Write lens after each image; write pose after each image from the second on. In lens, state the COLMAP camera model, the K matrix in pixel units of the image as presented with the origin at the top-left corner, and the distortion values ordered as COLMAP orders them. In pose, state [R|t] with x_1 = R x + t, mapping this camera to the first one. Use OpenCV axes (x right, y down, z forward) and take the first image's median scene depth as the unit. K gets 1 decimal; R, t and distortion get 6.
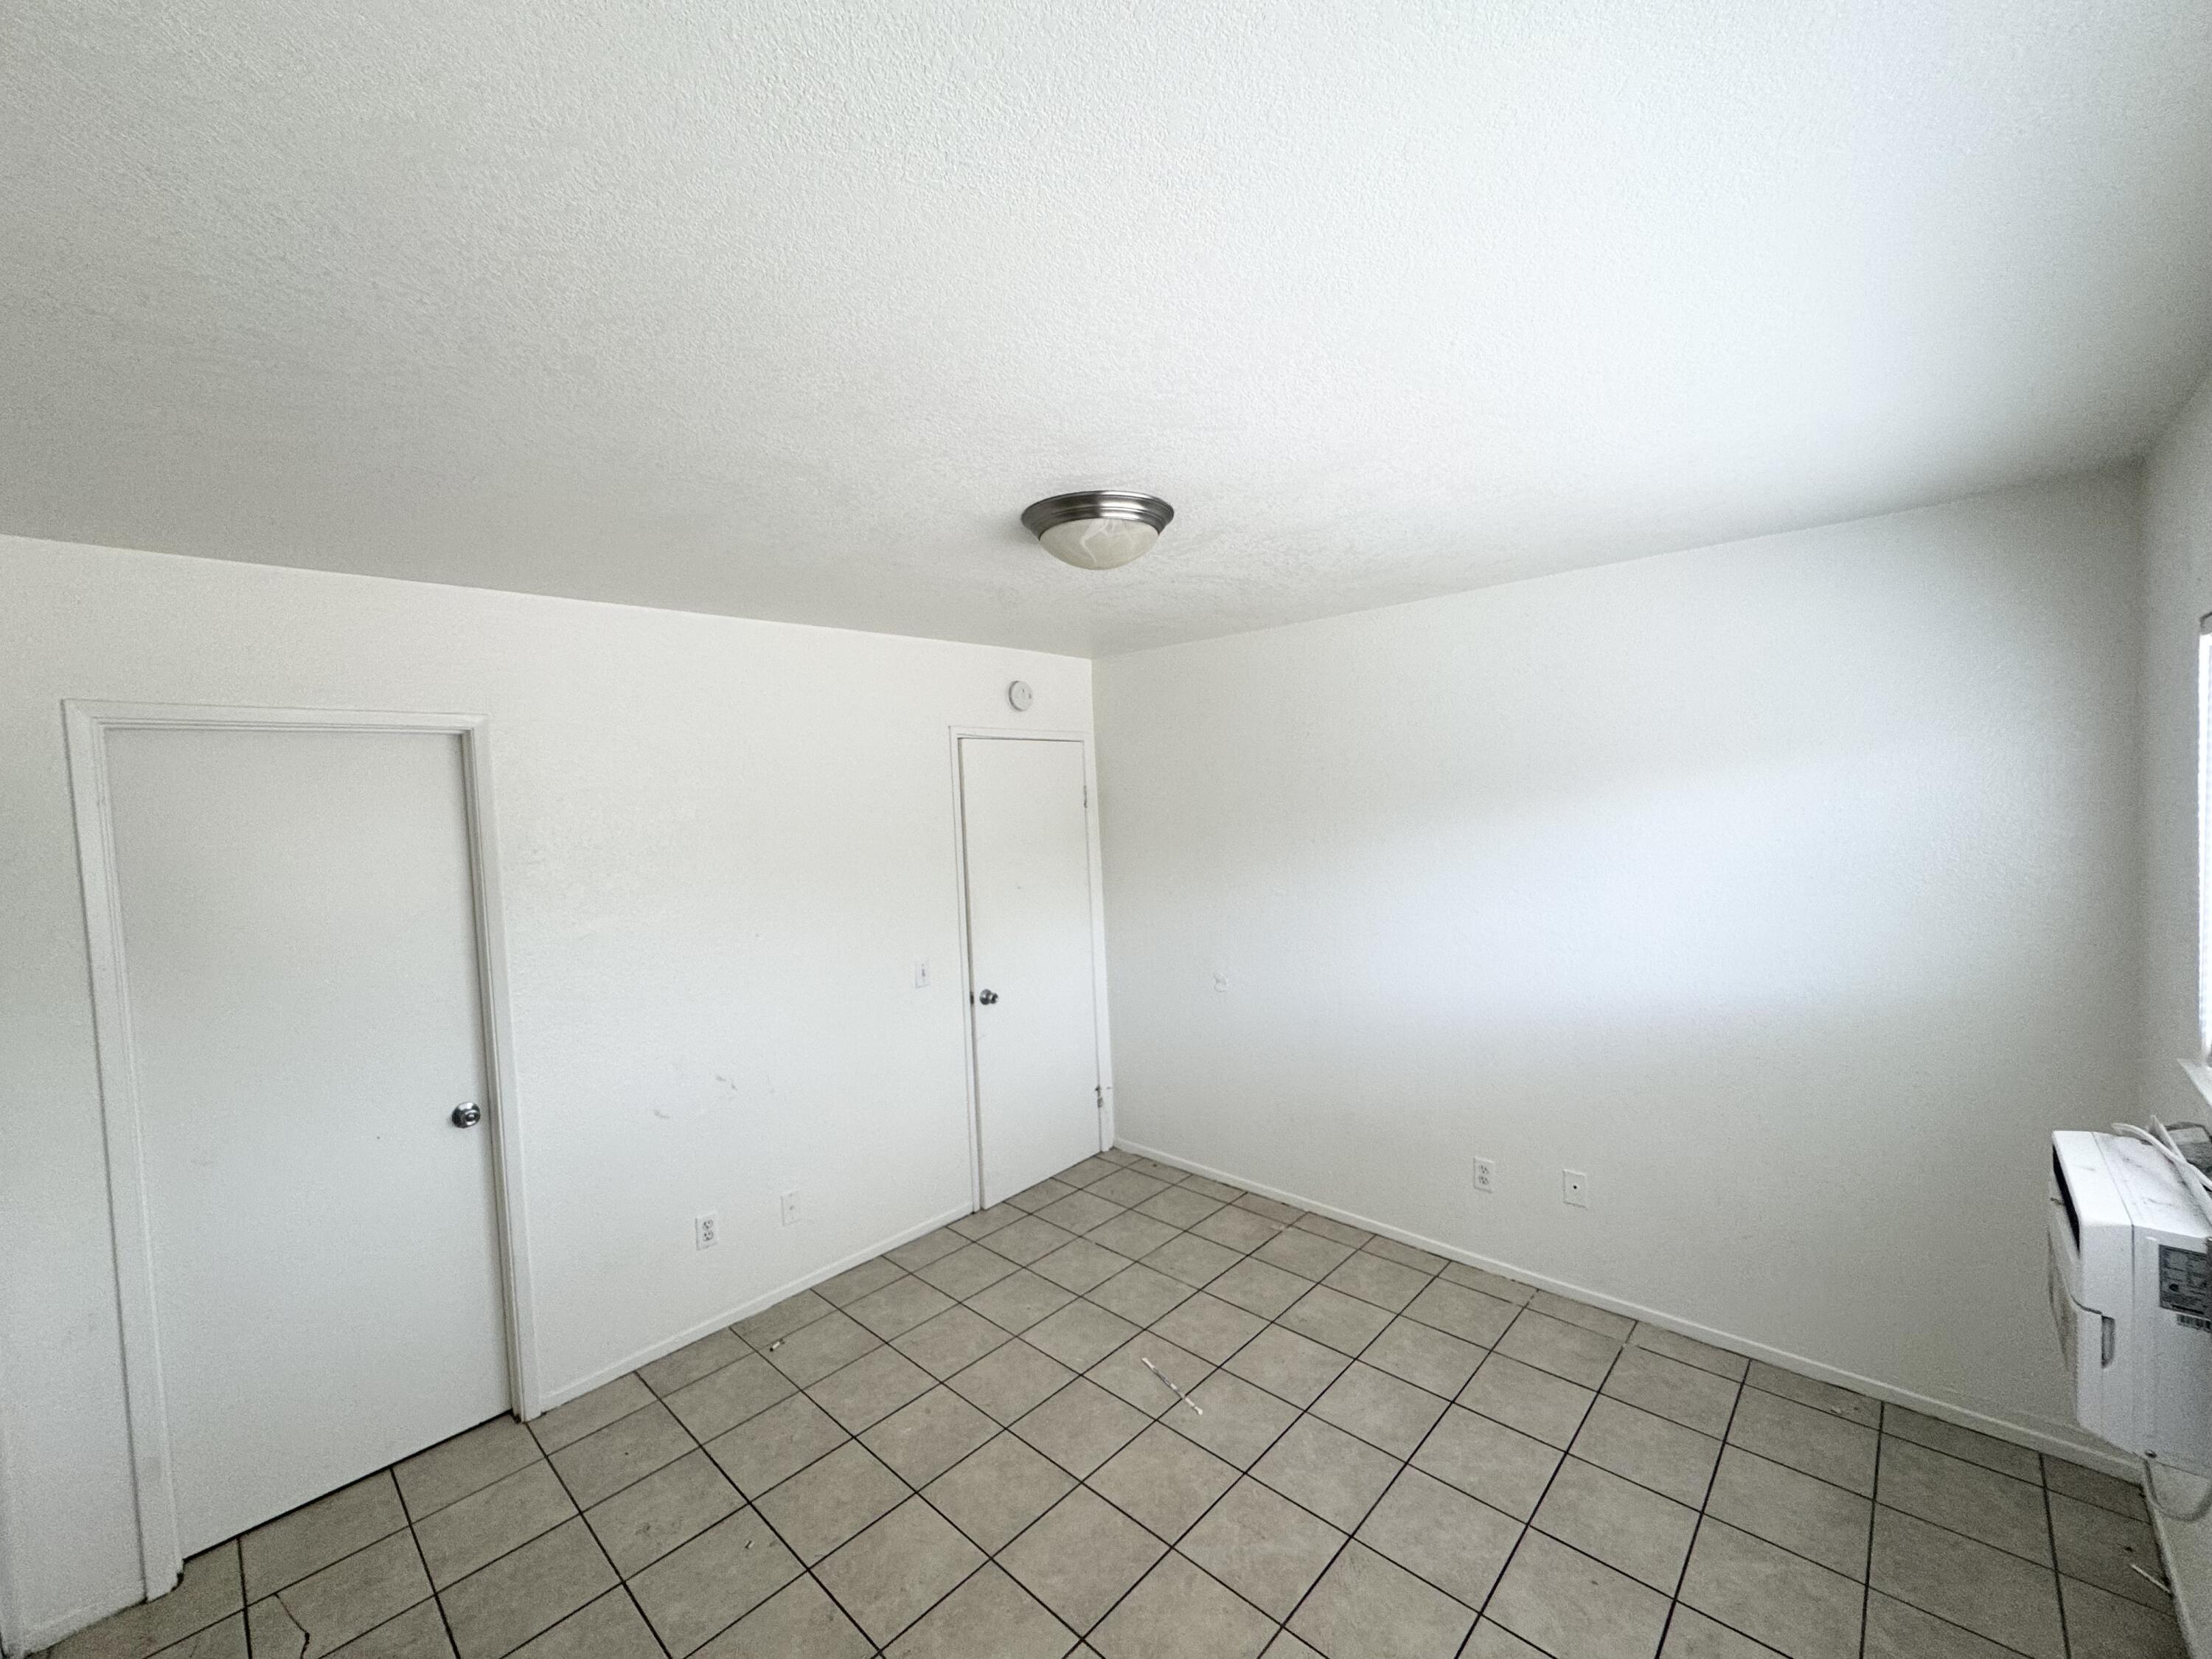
lens RADIAL K [[881.8, 0, 1105.9], [0, 881.8, 828.8], [0, 0, 1]] dist [-0.002156, -0.000215]
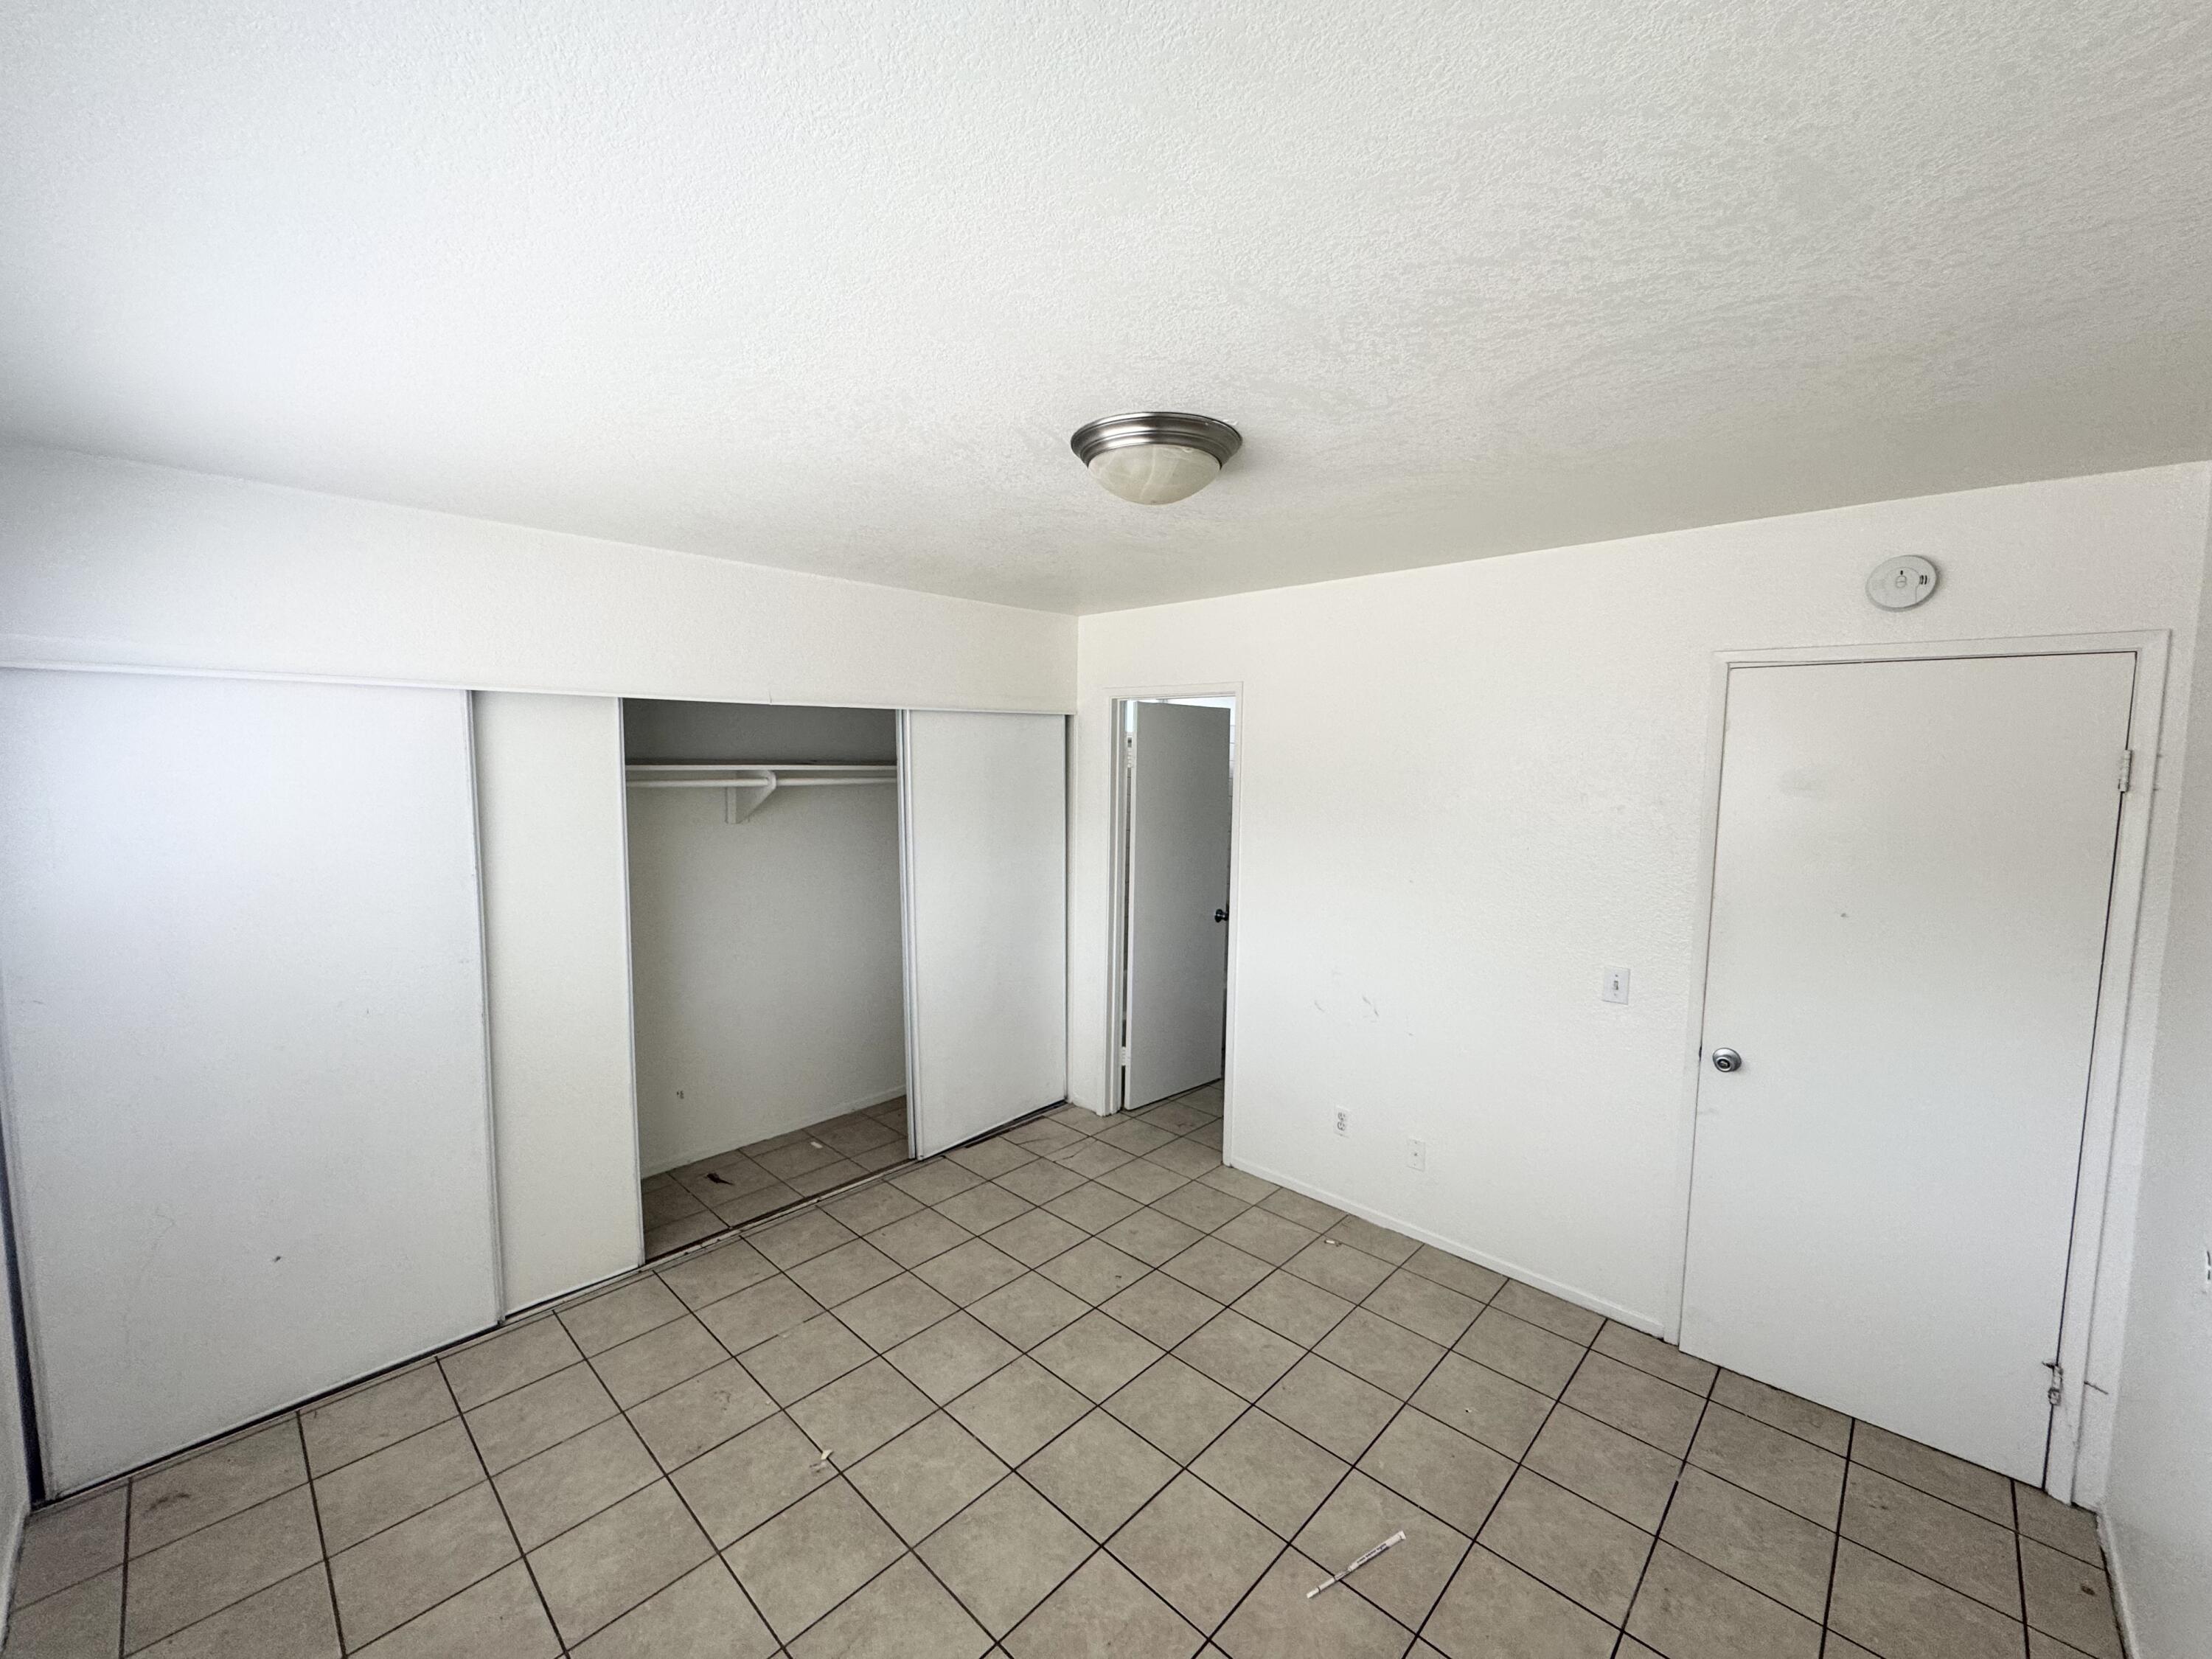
lens RADIAL K [[881.8, 0, 1105.9], [0, 881.8, 828.8], [0, 0, 1]] dist [-0.002156, -0.000215]
pose [[-0.007401, 0.125639, -0.992048, 0.700177], [-0.048887, 0.990844, 0.125851, -0.058393], [0.998777, 0.049430, -0.001192, 0.730156]]
